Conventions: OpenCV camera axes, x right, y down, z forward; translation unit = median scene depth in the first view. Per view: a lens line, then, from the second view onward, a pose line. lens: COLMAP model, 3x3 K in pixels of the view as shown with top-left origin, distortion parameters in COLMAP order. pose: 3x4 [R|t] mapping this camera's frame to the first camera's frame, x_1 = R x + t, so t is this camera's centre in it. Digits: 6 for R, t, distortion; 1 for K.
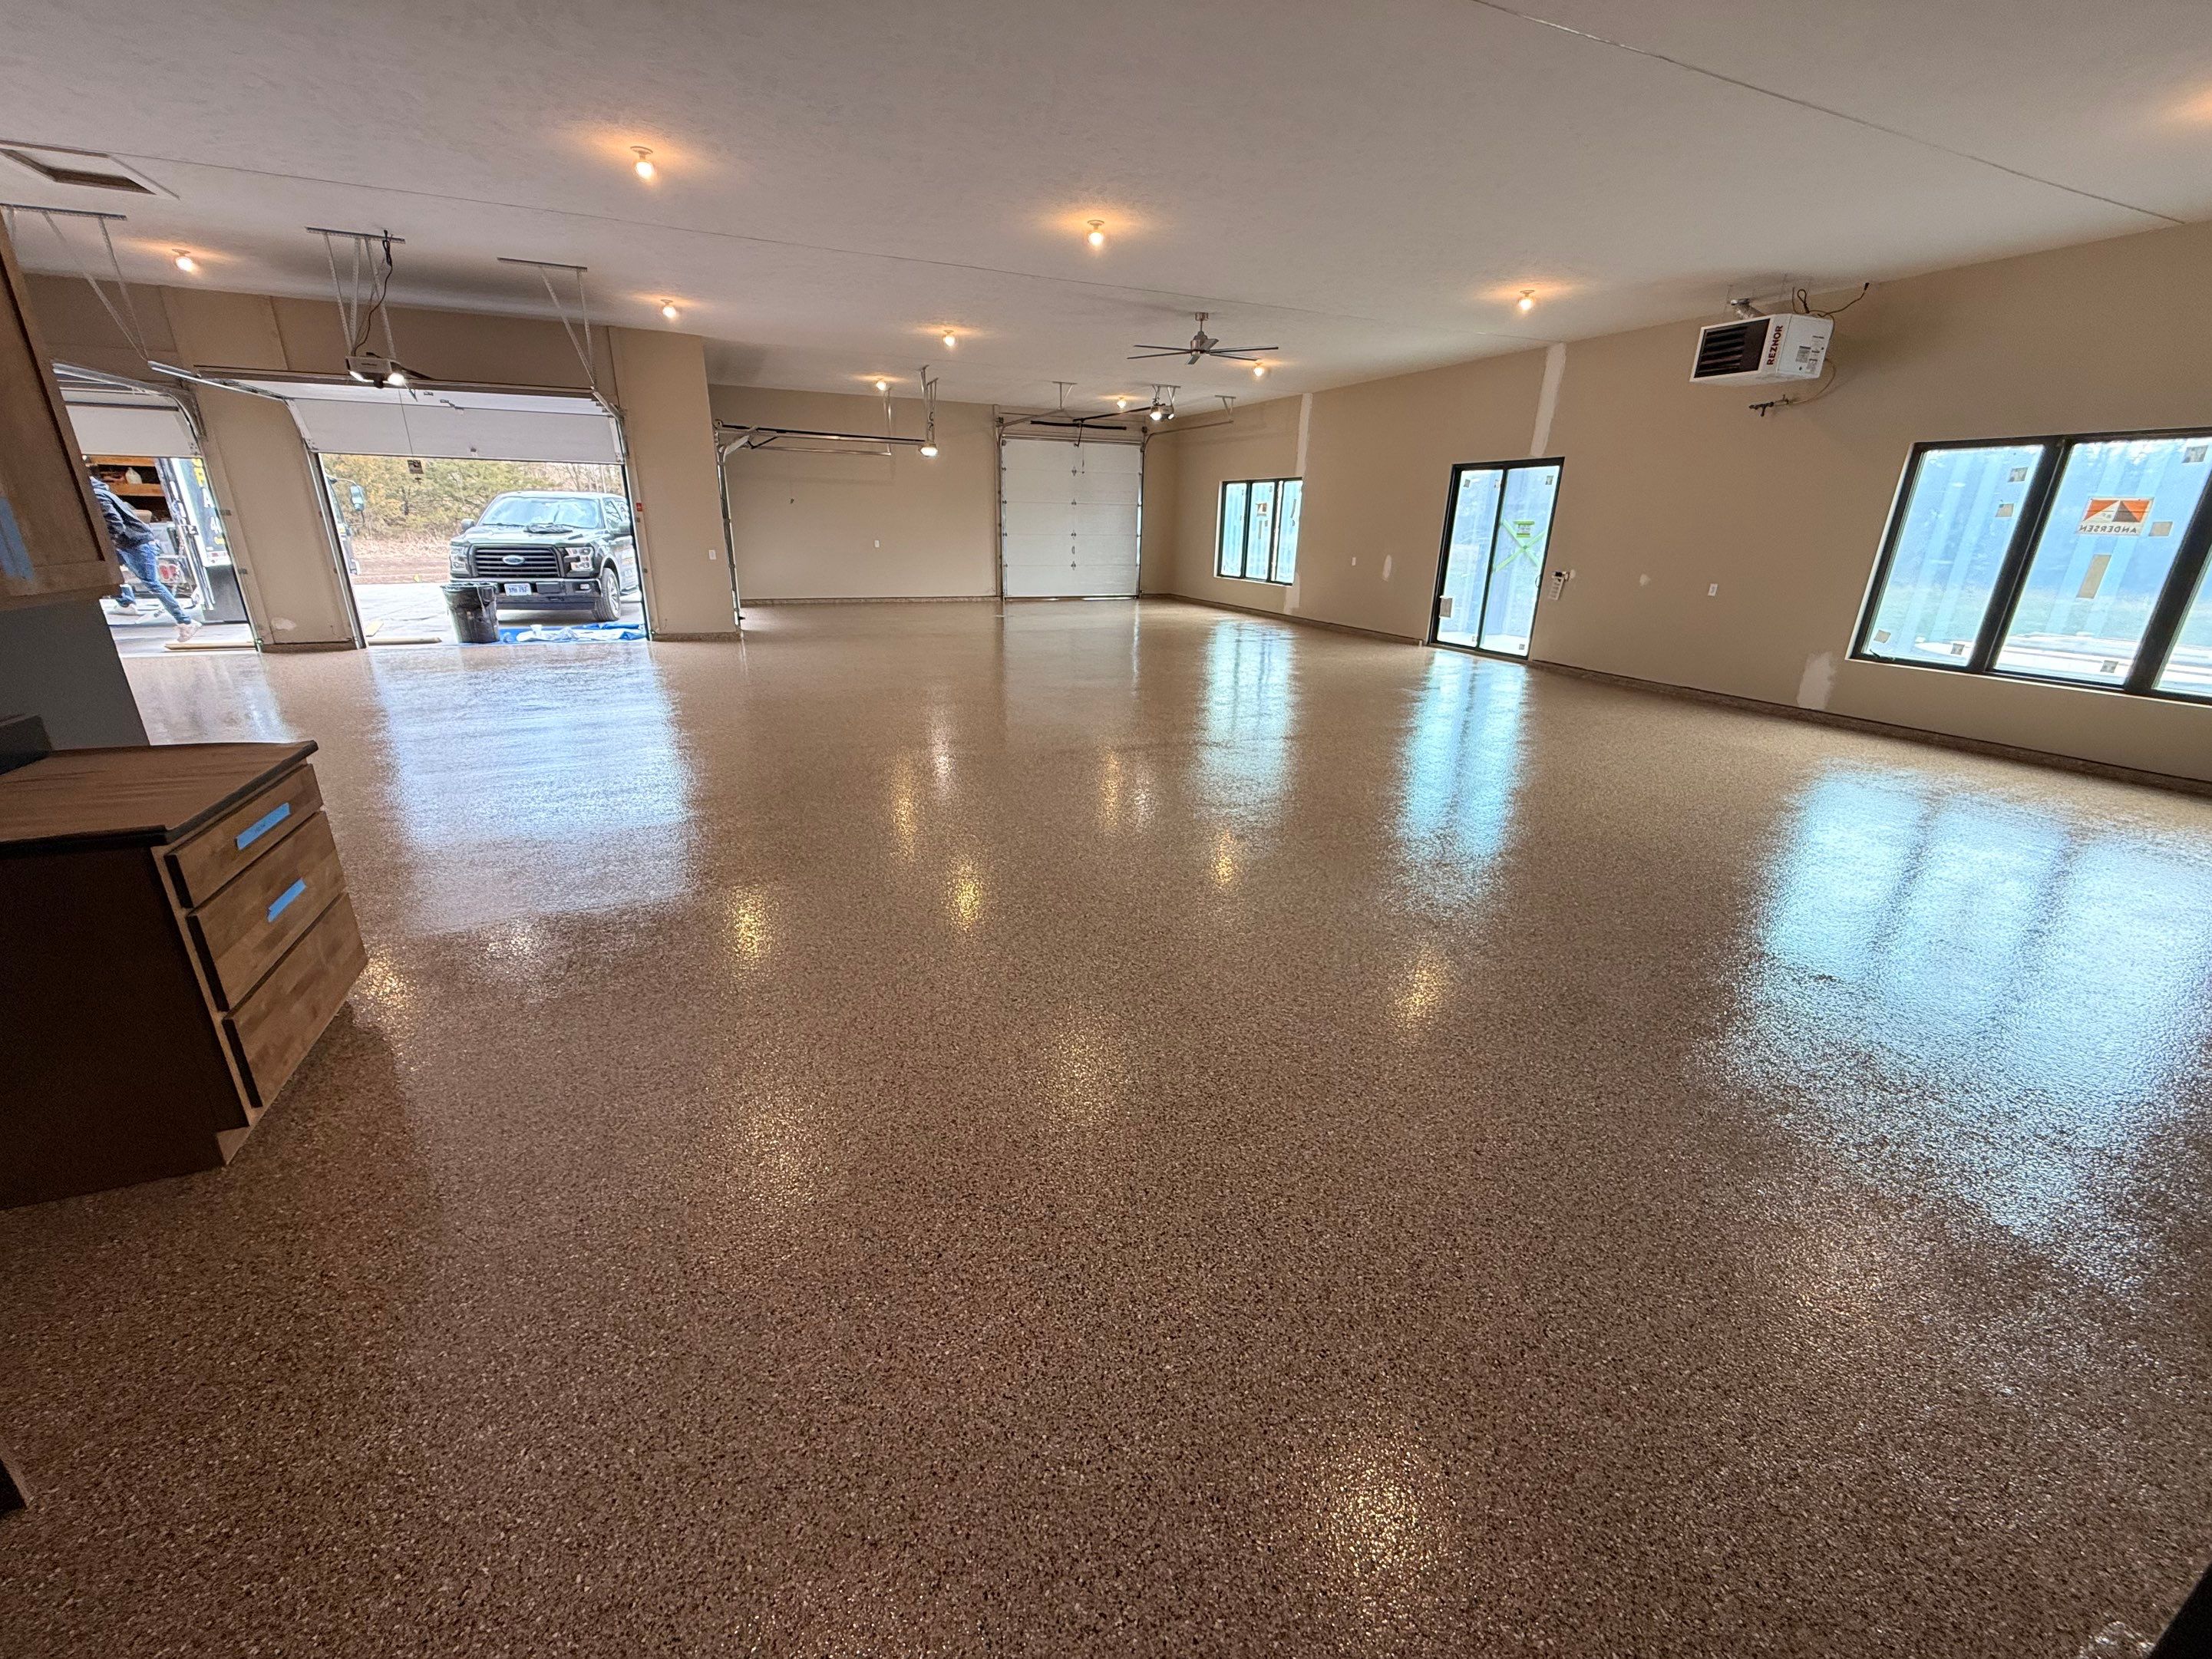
lens RADIAL K [[880.5, 0, 1102.5], [0, 880.5, 826.7], [0, 0, 1]] dist [0.000145, -0.000001]
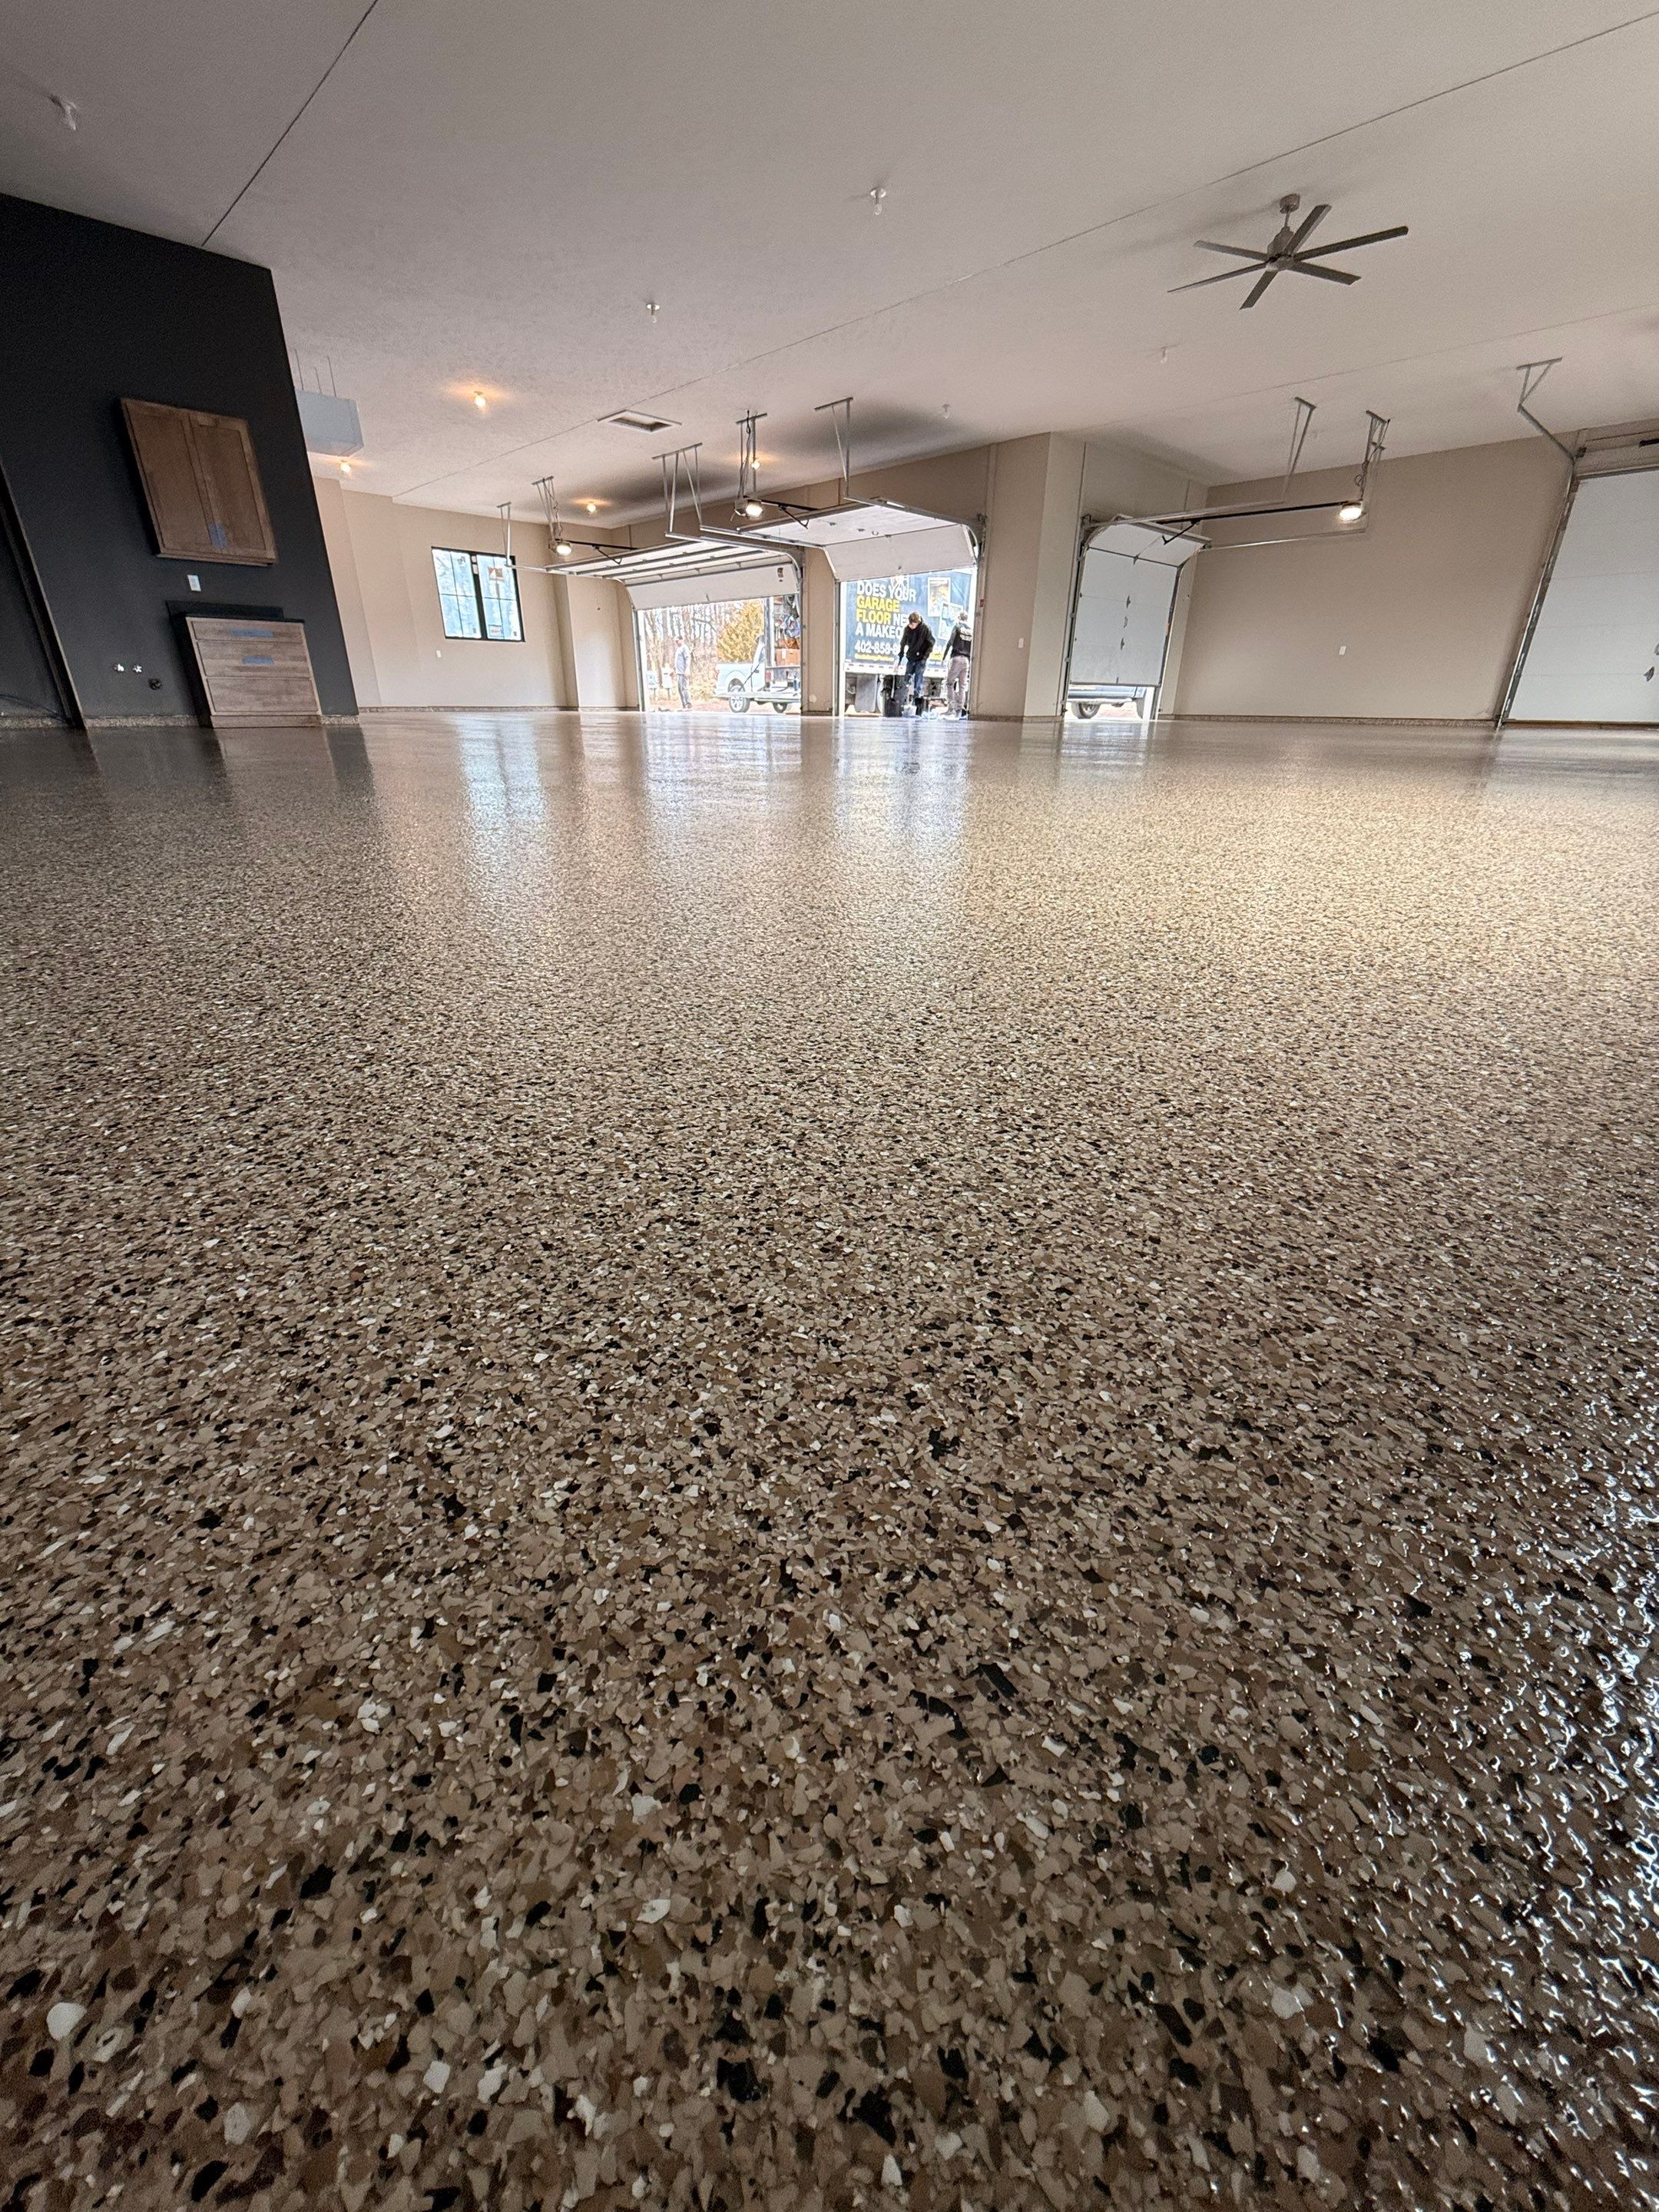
lens RADIAL K [[880.6, 0, 827.6], [0, 880.6, 1111.8], [0, 0, 1]] dist [0.000145, -0.000001]
pose [[0.356884, 0.379598, -0.853545, 0.662553], [-0.309913, 0.910078, 0.275159, 0.011551], [0.881242, 0.166325, 0.442435, 0.355861]]
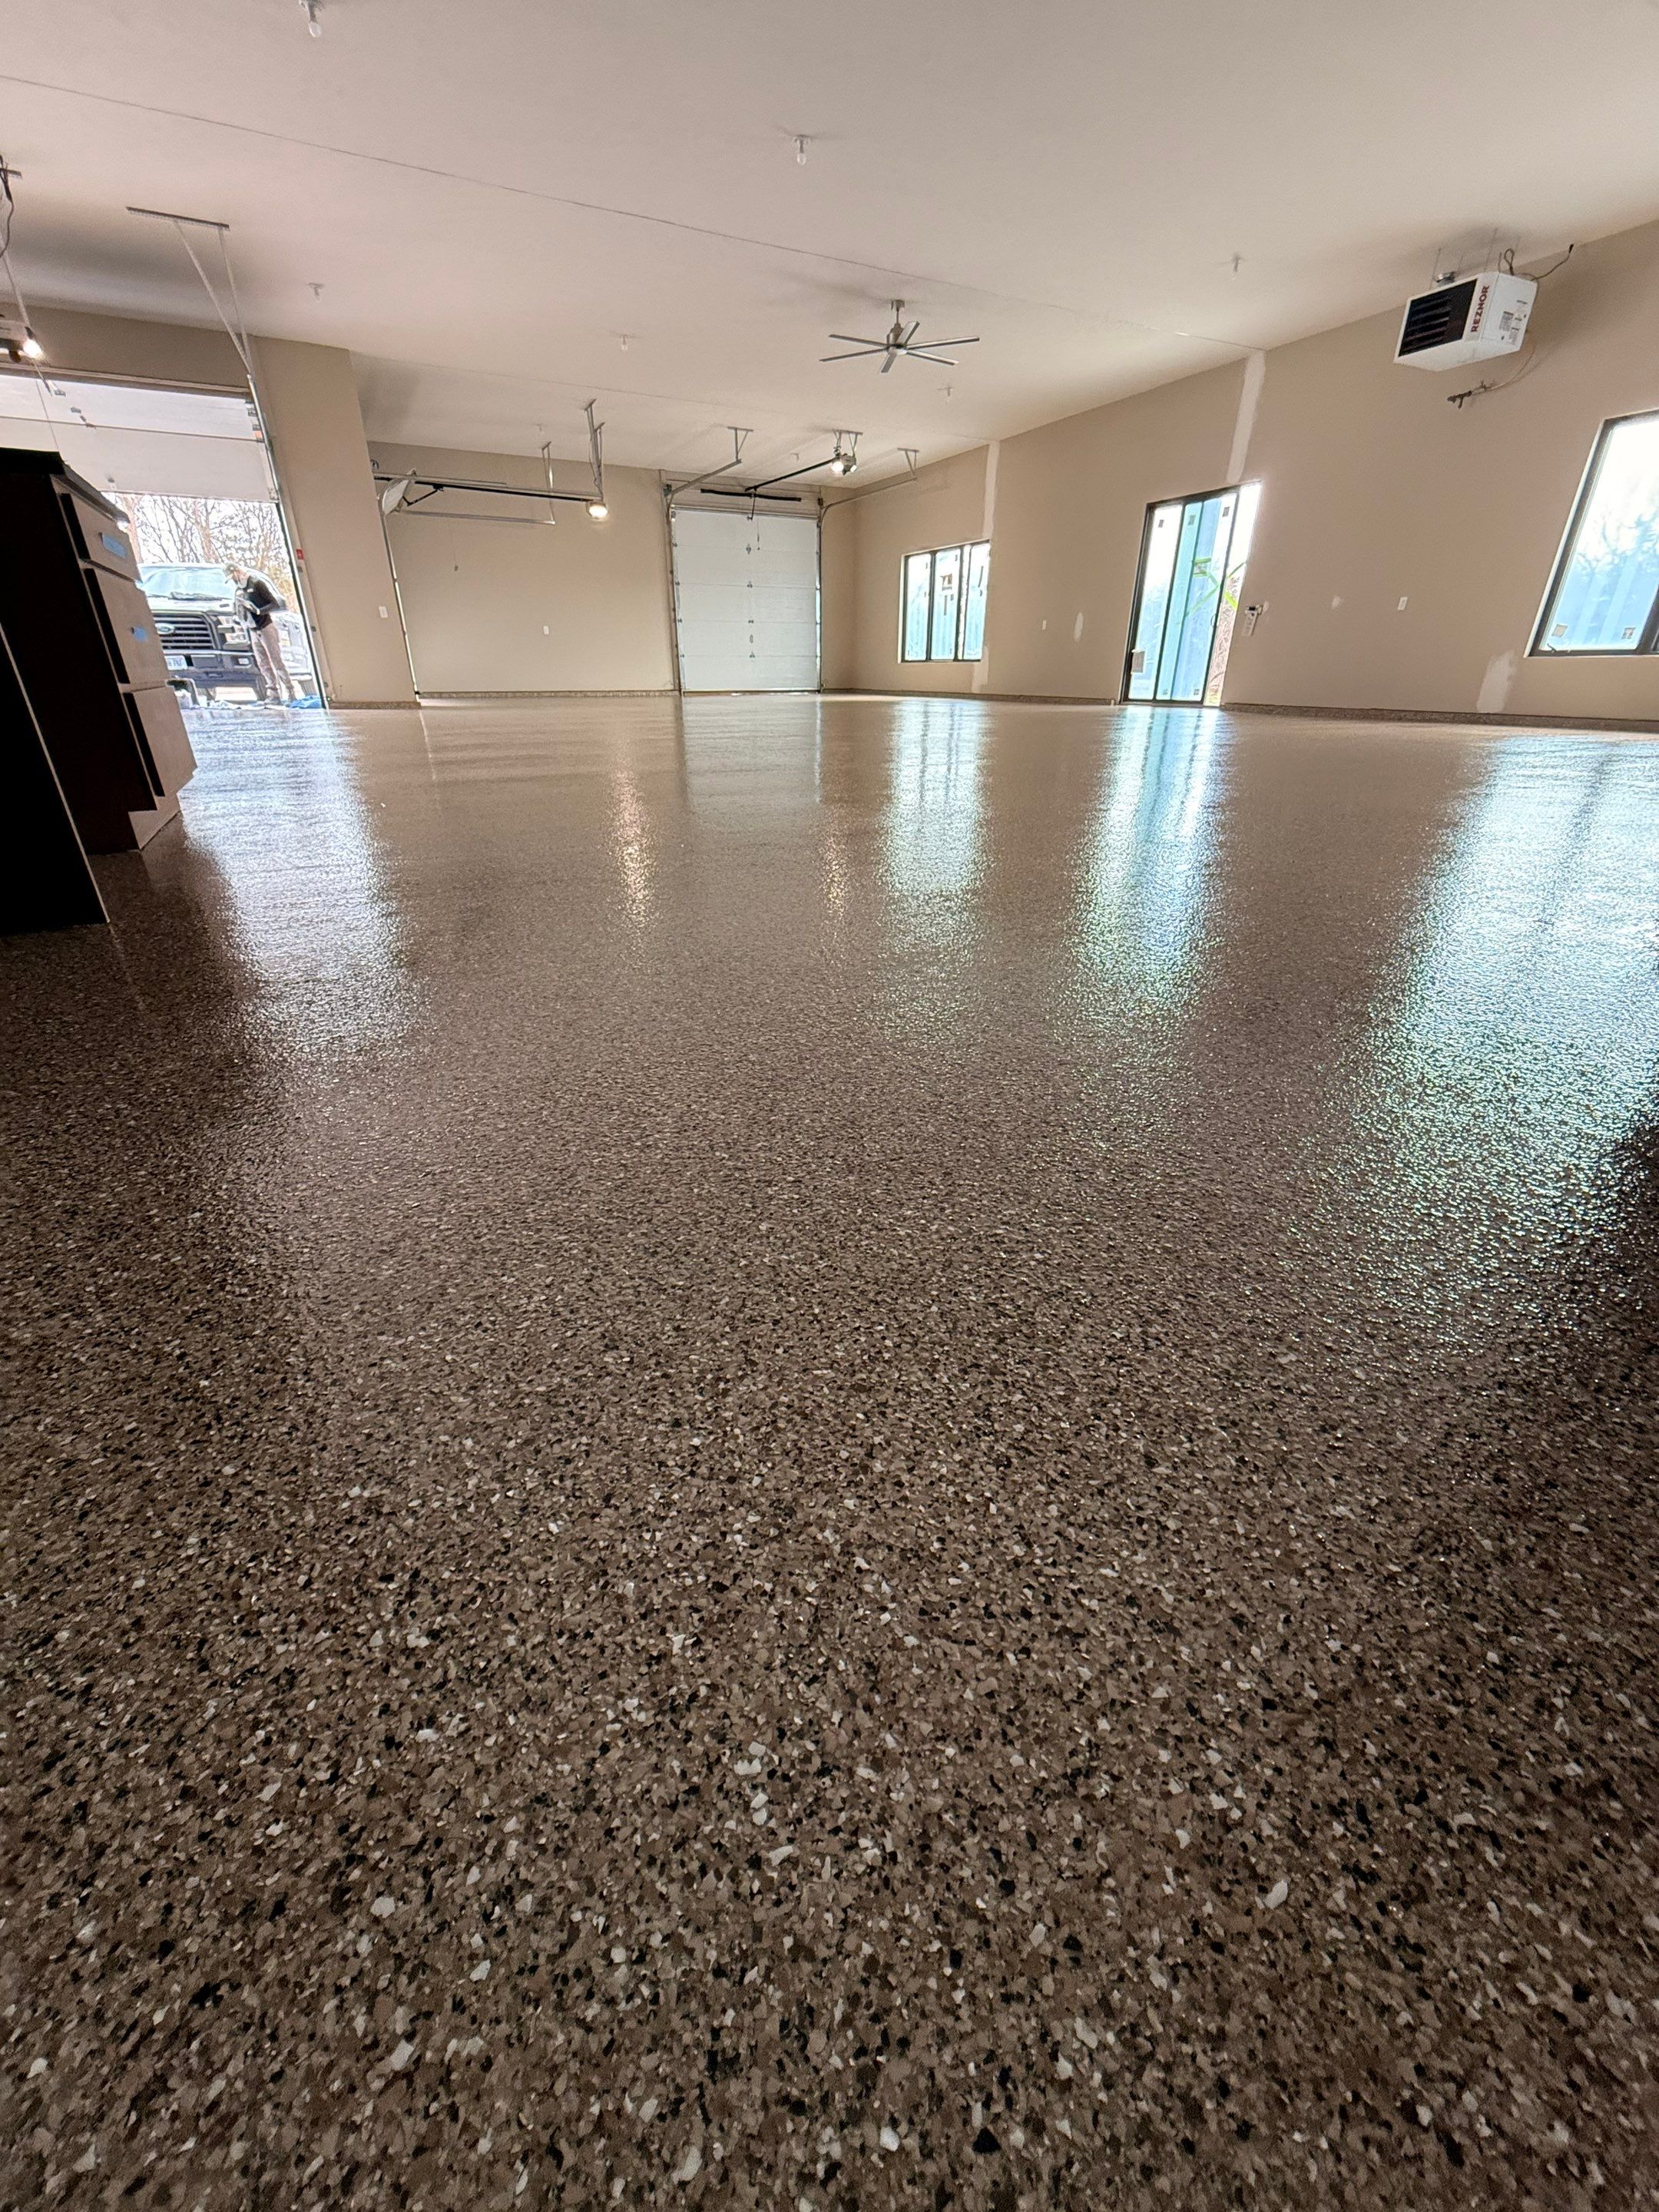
lens RADIAL K [[878.1, 0, 829.4], [0, 878.1, 1113.0], [0, 0, 1]] dist [0.001974, -0.000767]
pose [[0.997148, -0.050239, 0.056328, -0.043600], [0.042315, 0.990082, 0.133966, 0.114389], [-0.062500, -0.131200, 0.989384, -0.034784]]
